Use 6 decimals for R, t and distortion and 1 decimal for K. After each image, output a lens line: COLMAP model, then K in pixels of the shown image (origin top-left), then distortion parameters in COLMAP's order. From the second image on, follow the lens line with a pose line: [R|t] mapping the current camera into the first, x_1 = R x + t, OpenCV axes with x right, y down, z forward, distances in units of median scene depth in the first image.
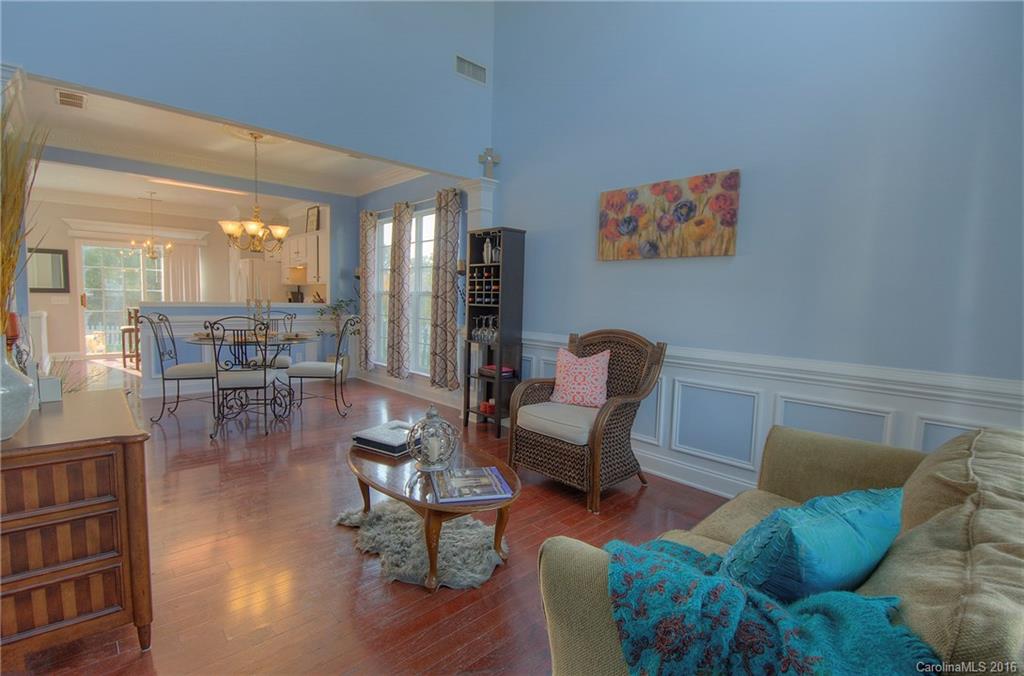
lens RADIAL K [[455.6, 0, 495.8], [0, 455.6, 336.5], [0, 0, 1]] dist [0.005834, -0.013815]
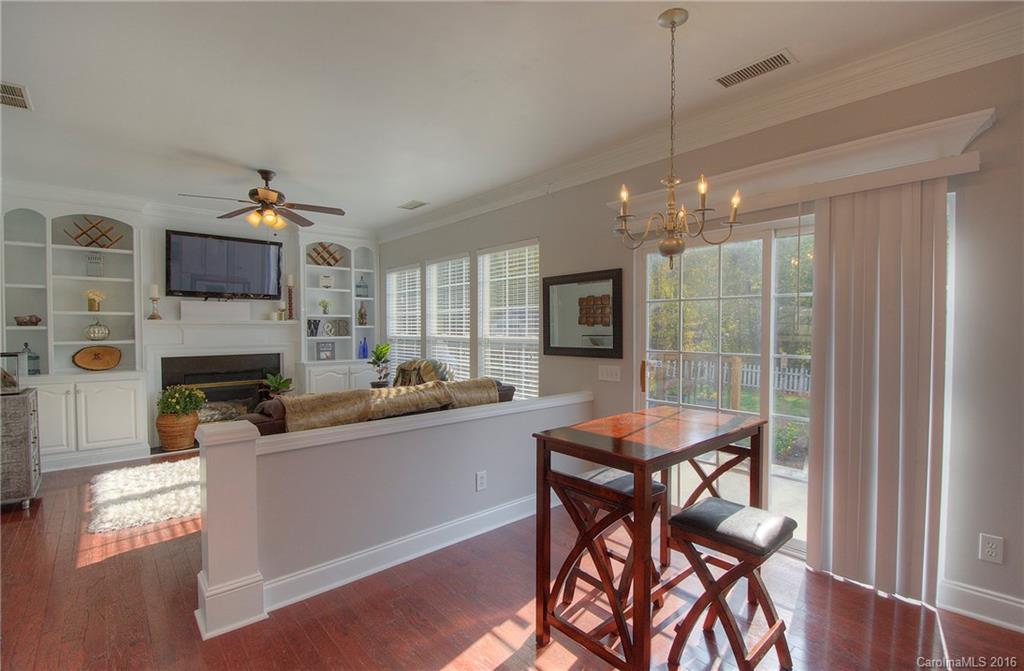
lens RADIAL K [[460.1, 0, 521.6], [0, 460.1, 340.7], [0, 0, 1]] dist [-0.014938, -0.003710]
pose [[-0.006962, 0.003182, -0.999971, -0.825302], [-0.081680, 0.996652, 0.003740, -0.192966], [0.996634, 0.081704, -0.006679, 1.595678]]
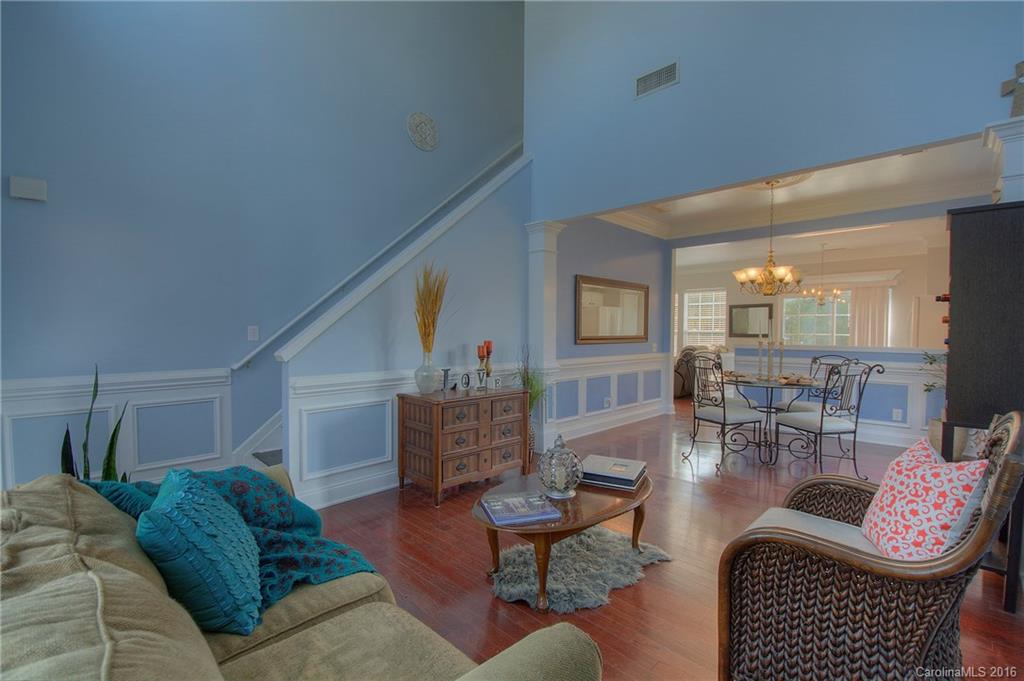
lens RADIAL K [[455.6, 0, 517.6], [0, 455.6, 338.9], [0, 0, 1]] dist [0.005834, -0.013815]
pose [[0.065725, -0.006603, -0.997816, 0.462479], [-0.088499, 0.995999, -0.012420, -0.028102], [0.993906, 0.089122, 0.064877, 0.400286]]
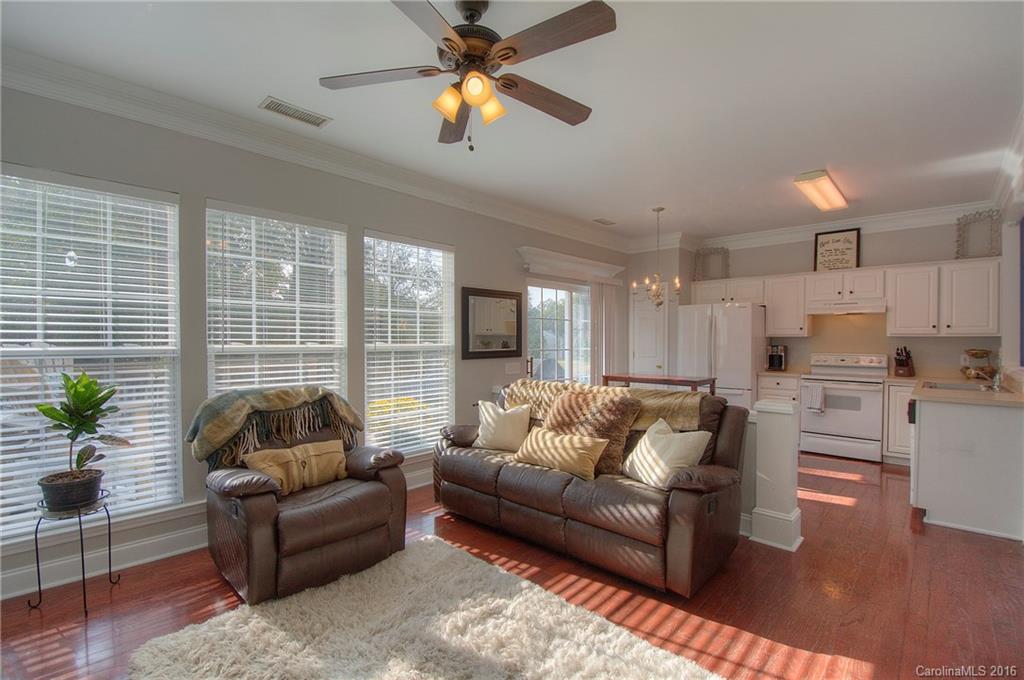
lens RADIAL K [[455.6, 0, 517.1], [0, 455.6, 345.0], [0, 0, 1]] dist [0.005834, -0.013815]
pose [[0.996377, -0.025777, 0.081051, -1.778461], [0.031383, 0.997146, -0.068671, -0.121395], [-0.079050, 0.070966, 0.994341, 0.597272]]
